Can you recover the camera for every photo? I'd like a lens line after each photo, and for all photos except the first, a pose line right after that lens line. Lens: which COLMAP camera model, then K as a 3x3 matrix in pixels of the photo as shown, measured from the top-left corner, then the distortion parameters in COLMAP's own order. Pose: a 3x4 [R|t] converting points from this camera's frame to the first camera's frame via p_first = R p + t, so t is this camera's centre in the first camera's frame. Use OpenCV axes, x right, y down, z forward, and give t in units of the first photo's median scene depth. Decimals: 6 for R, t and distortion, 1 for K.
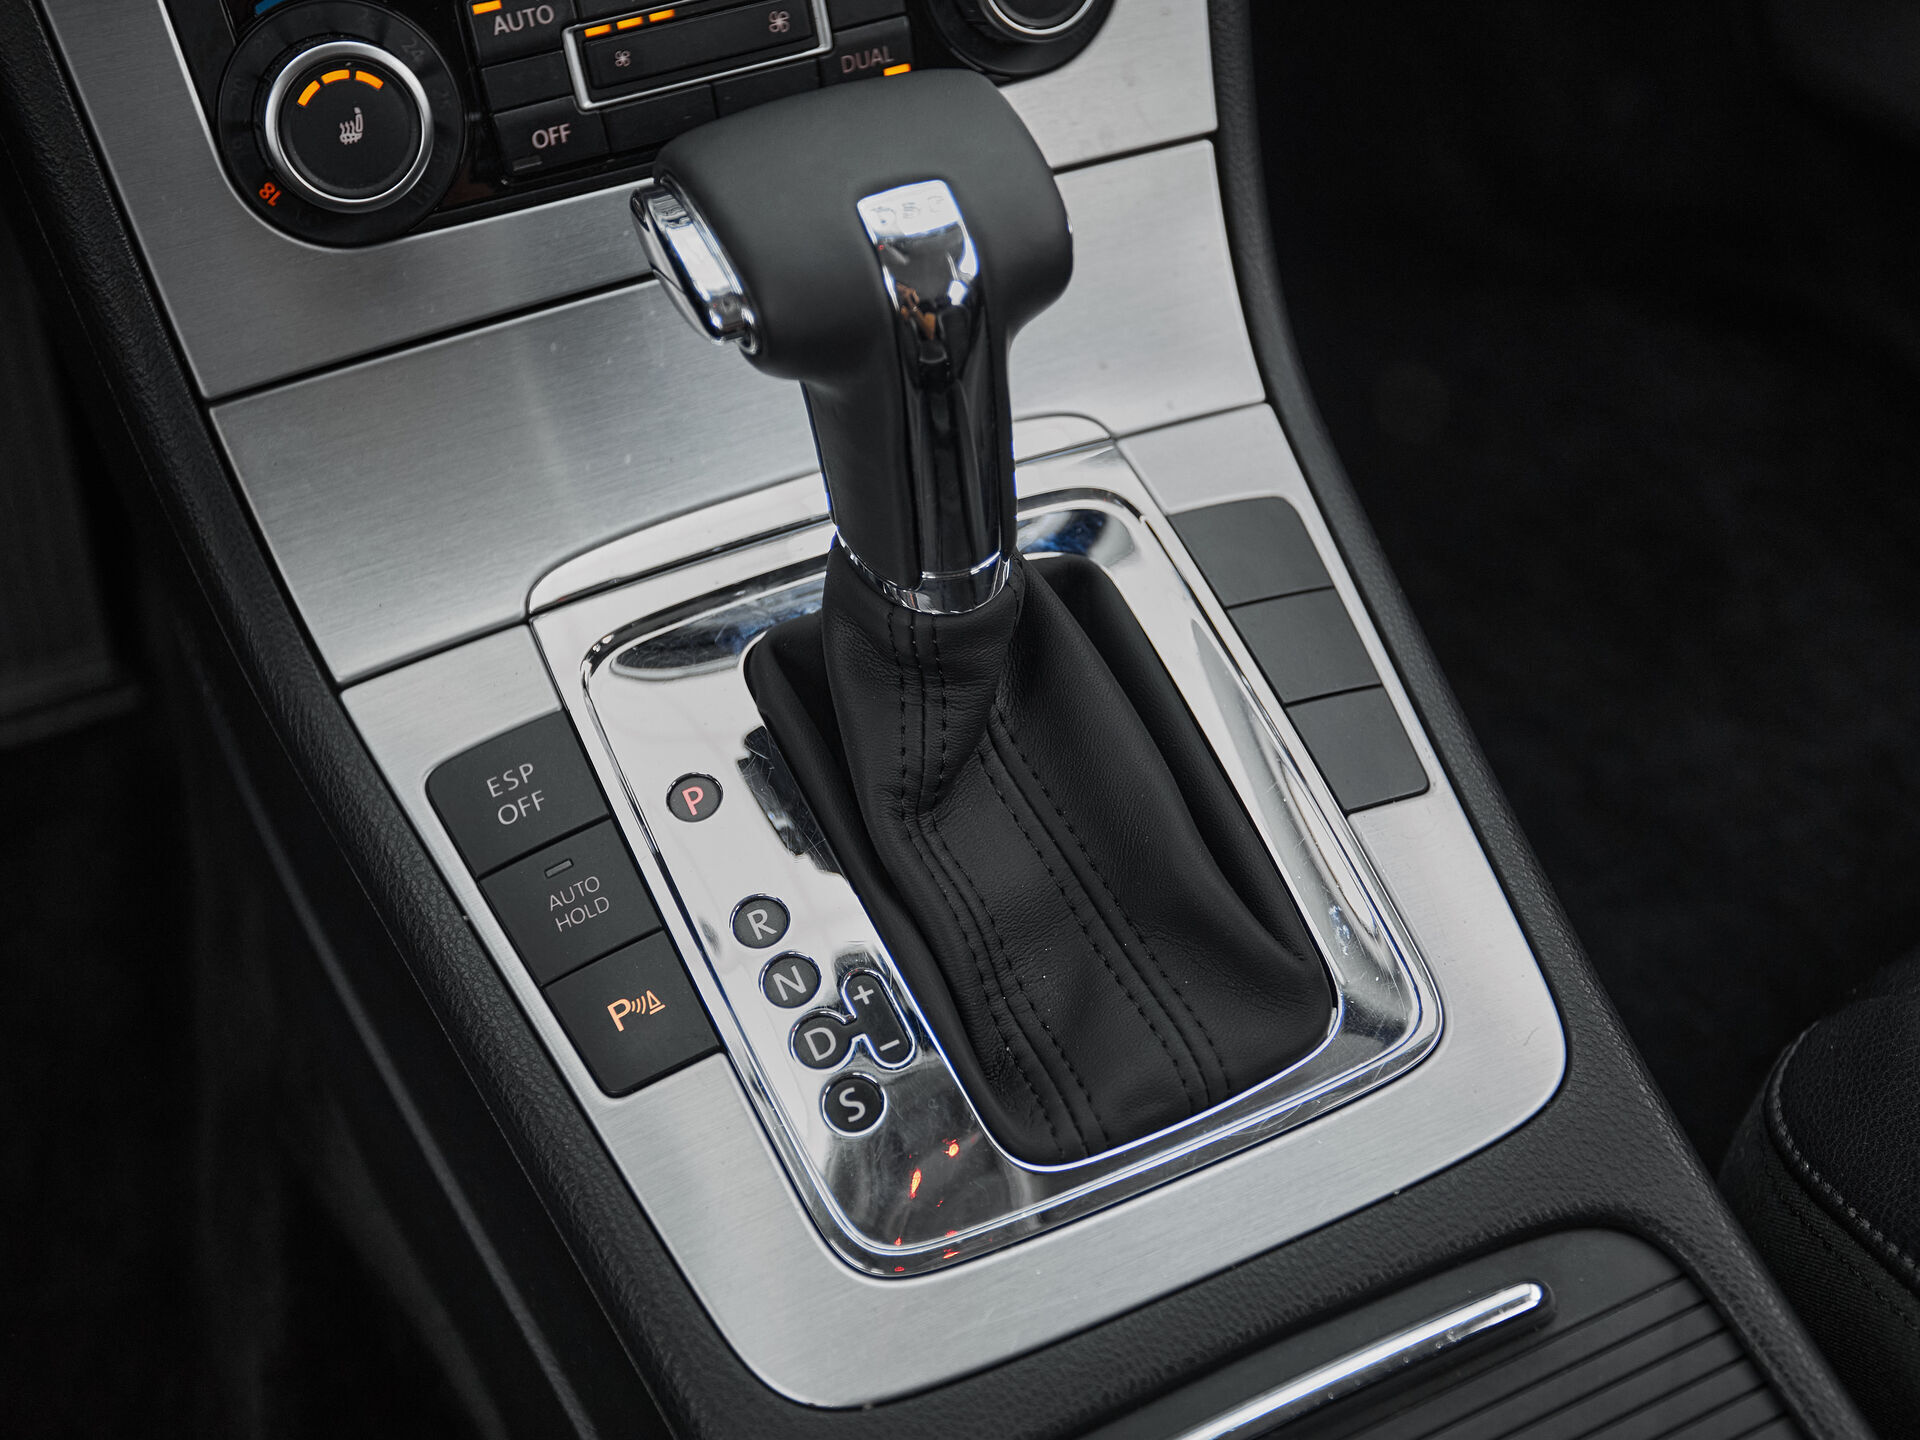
lens RADIAL K [[2157.9, 0, 910.4], [0, 2157.9, 679.7], [0, 0, 1]] dist [0.005974, 0.000000]
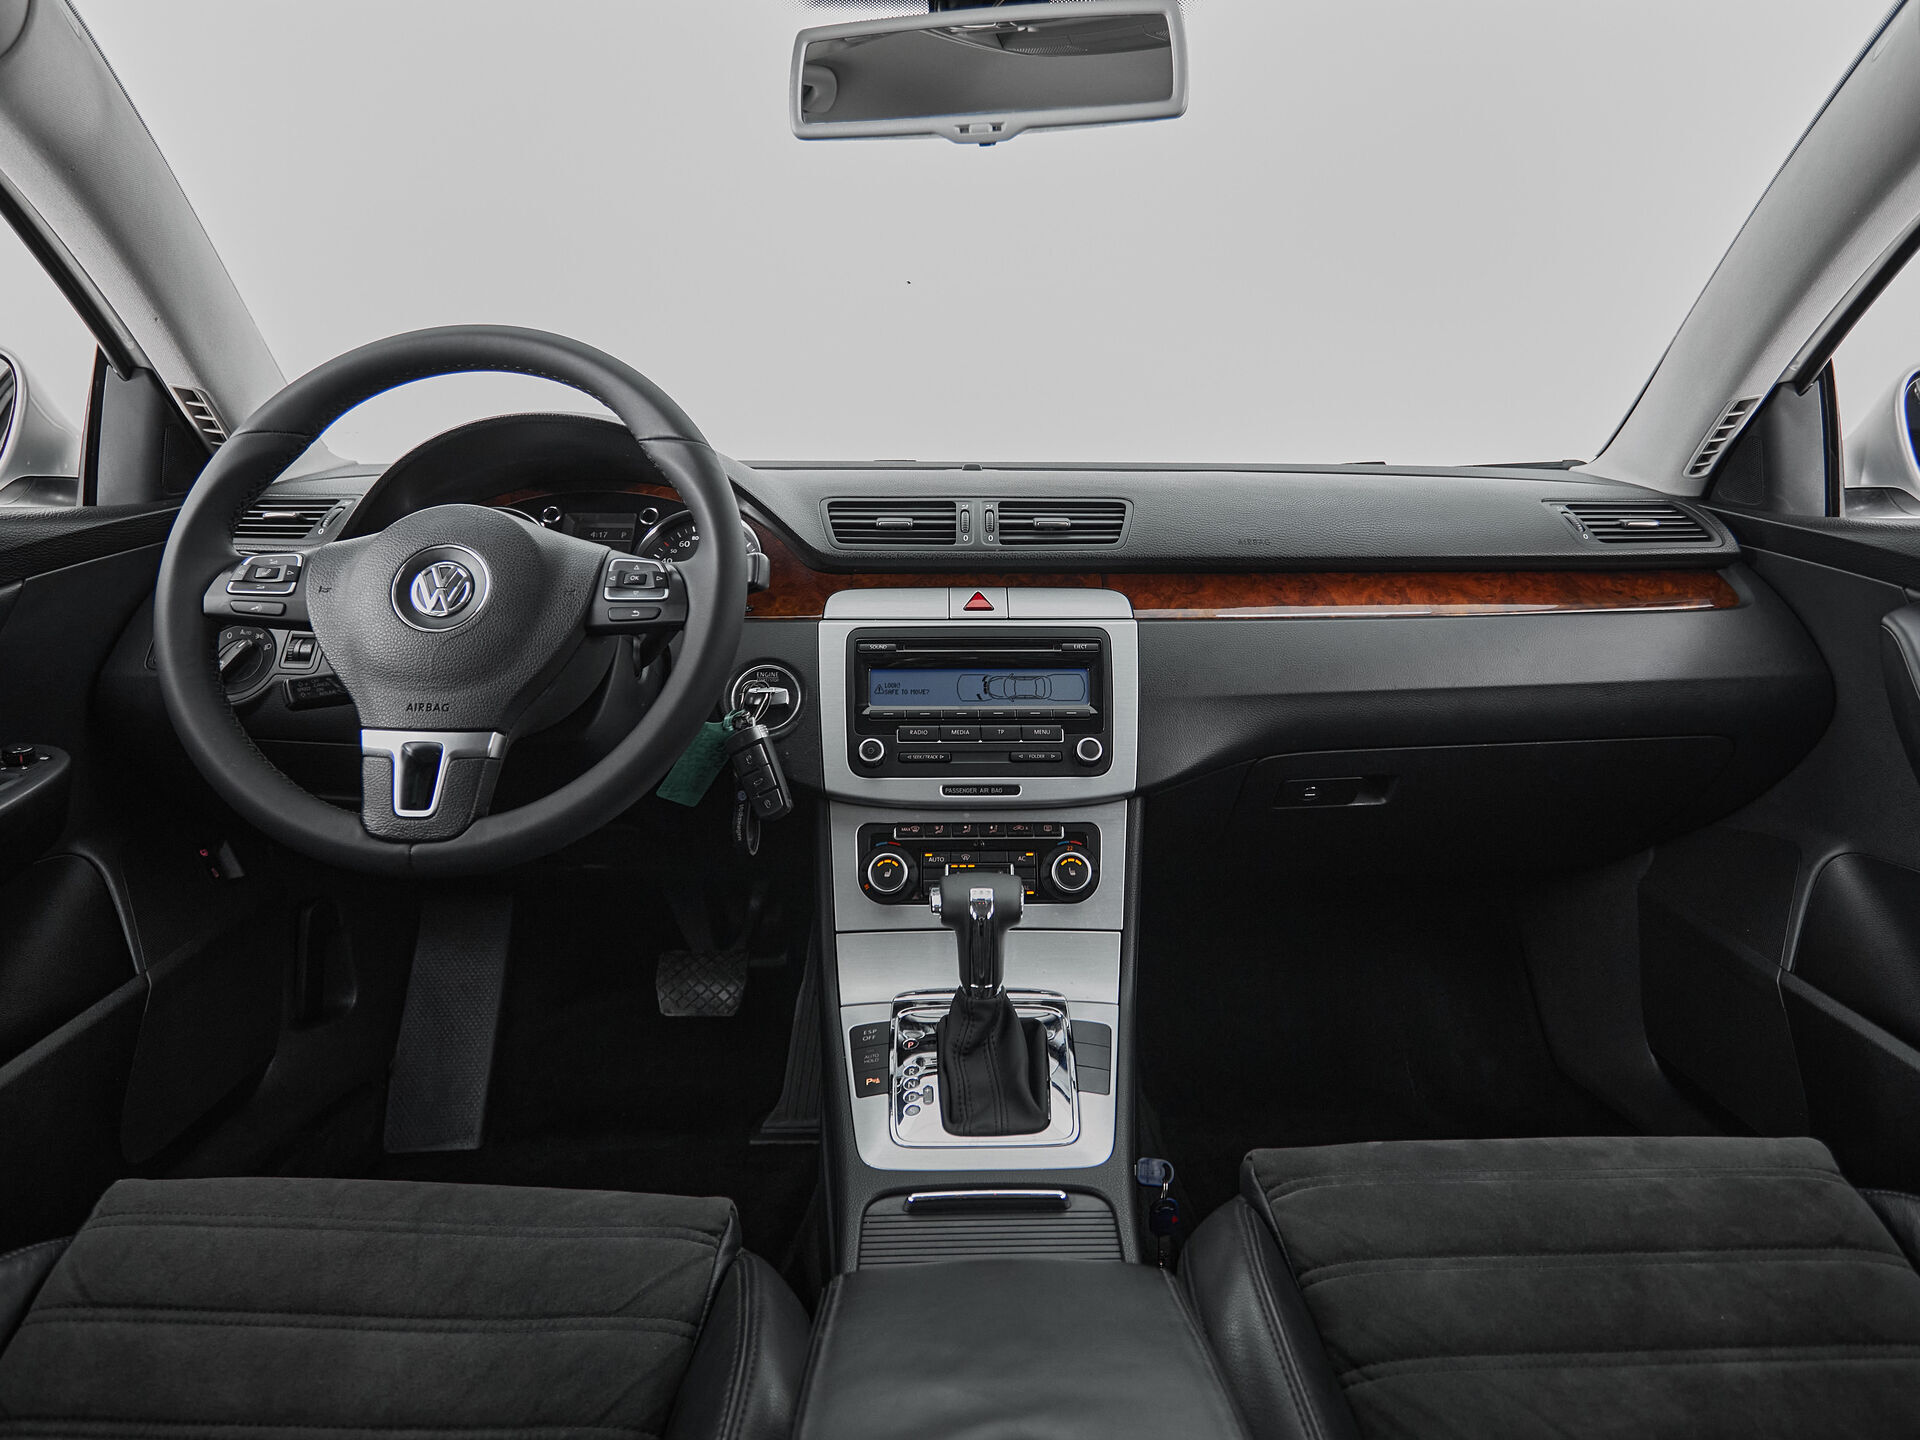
lens RADIAL K [[1225.9, 0, 963.1], [0, 1225.9, 647.6], [0, 0, 1]] dist [0.008553, -0.008903]
pose [[0.915675, 0.074919, -0.394875, 0.759641], [-0.295602, 0.791209, -0.535358, 0.610897], [0.272320, 0.606940, 0.746636, -0.975798]]
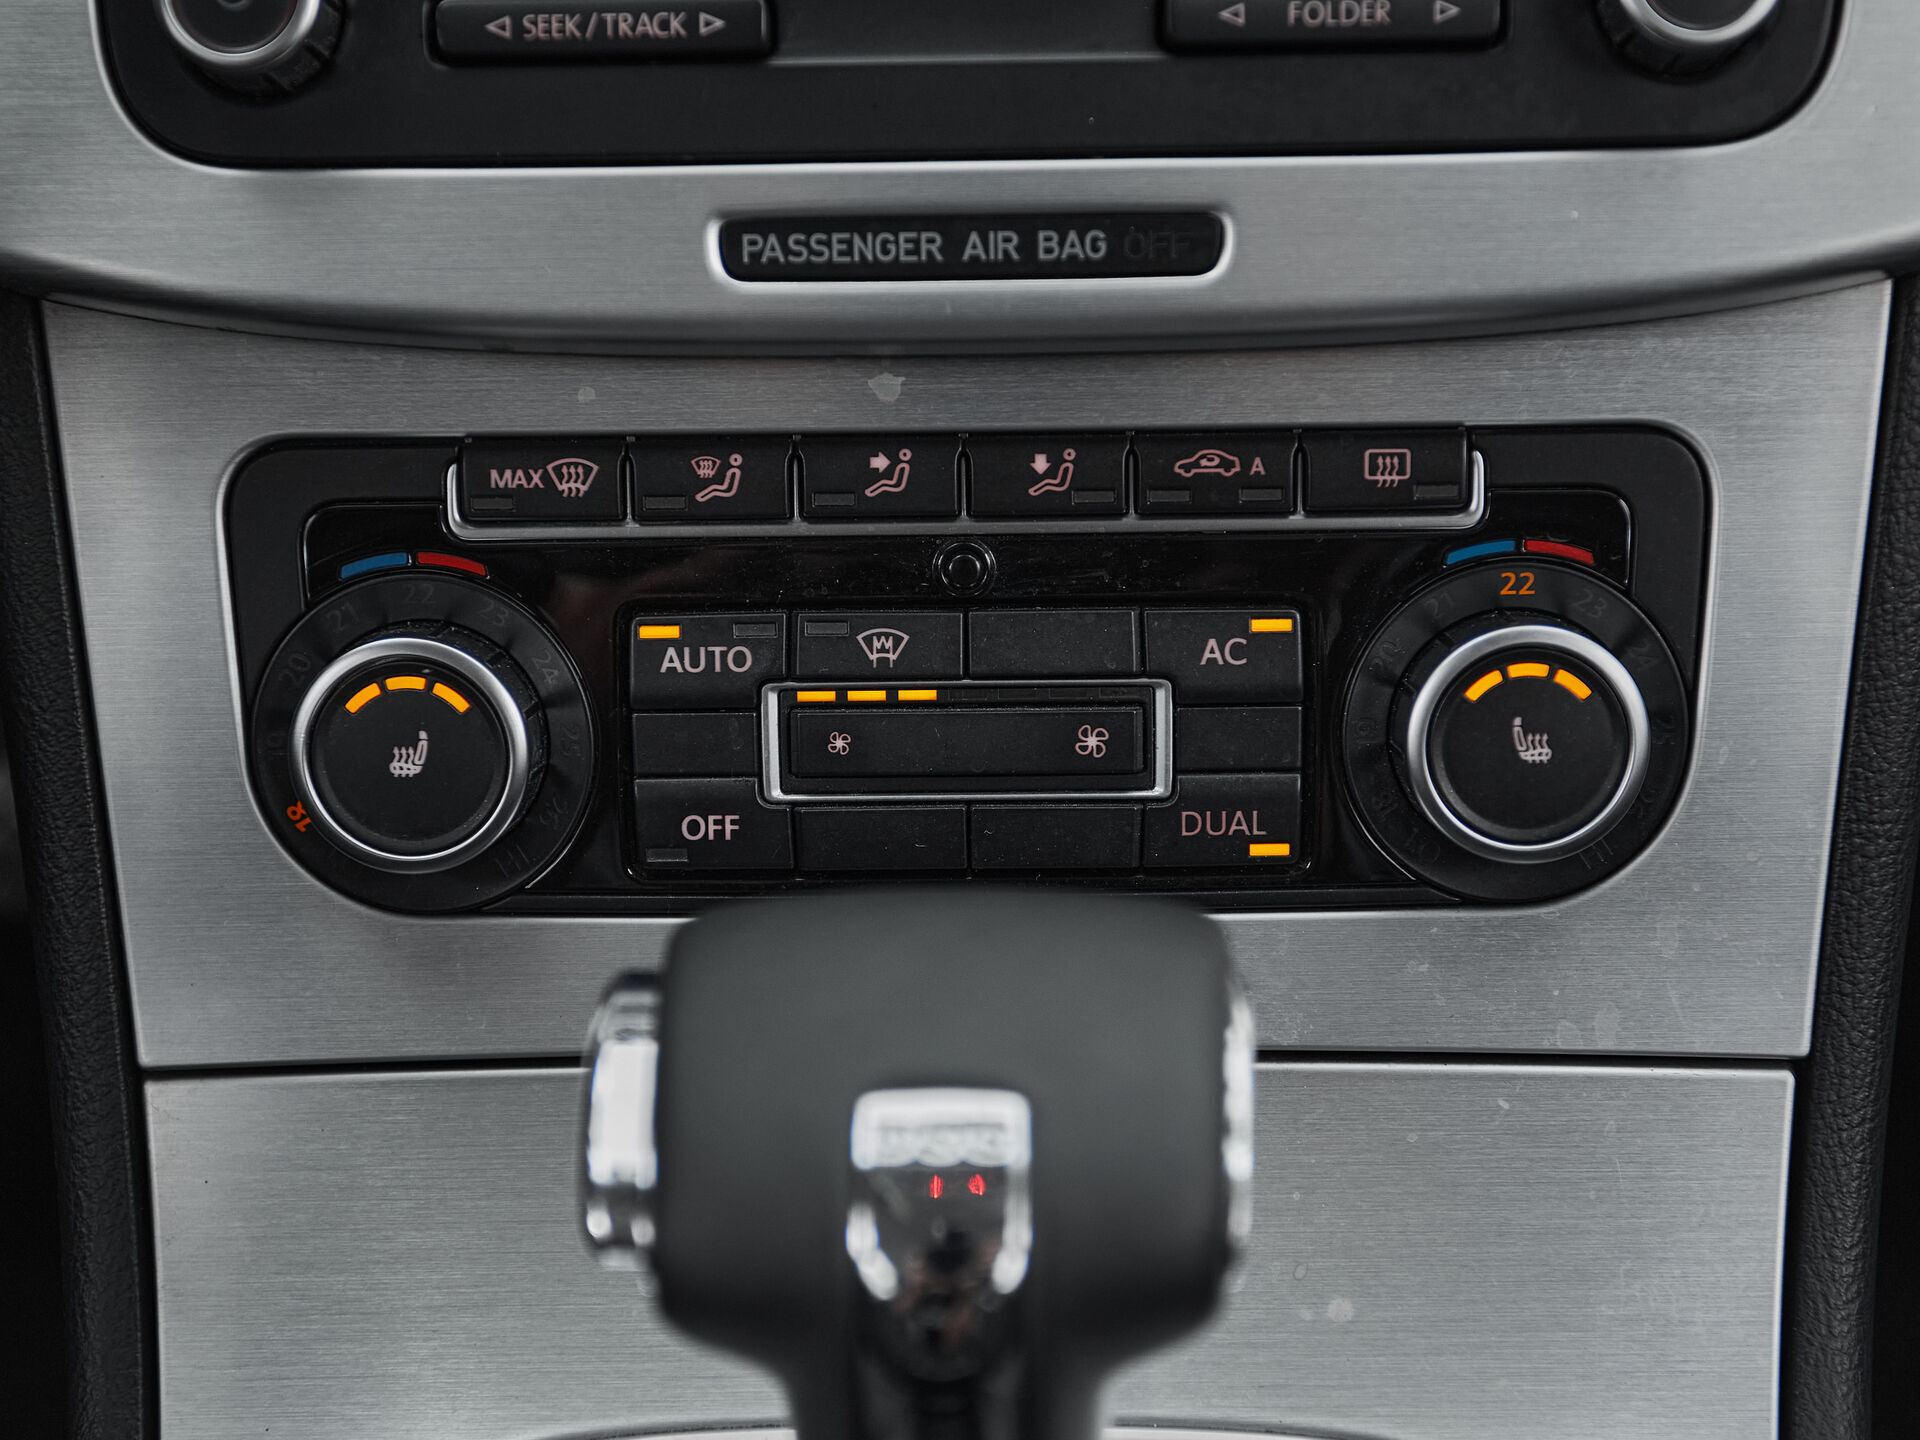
lens RADIAL K [[2844.9, 0, 963.4], [0, 2844.9, 783.4], [0, 0, 1]] dist [0.010966, 0.000000]
pose [[0.904723, 0.234383, -0.355725, 0.223088], [-0.300466, 0.943038, -0.142826, -0.164841], [0.301986, 0.236101, 0.923613, 0.203550]]
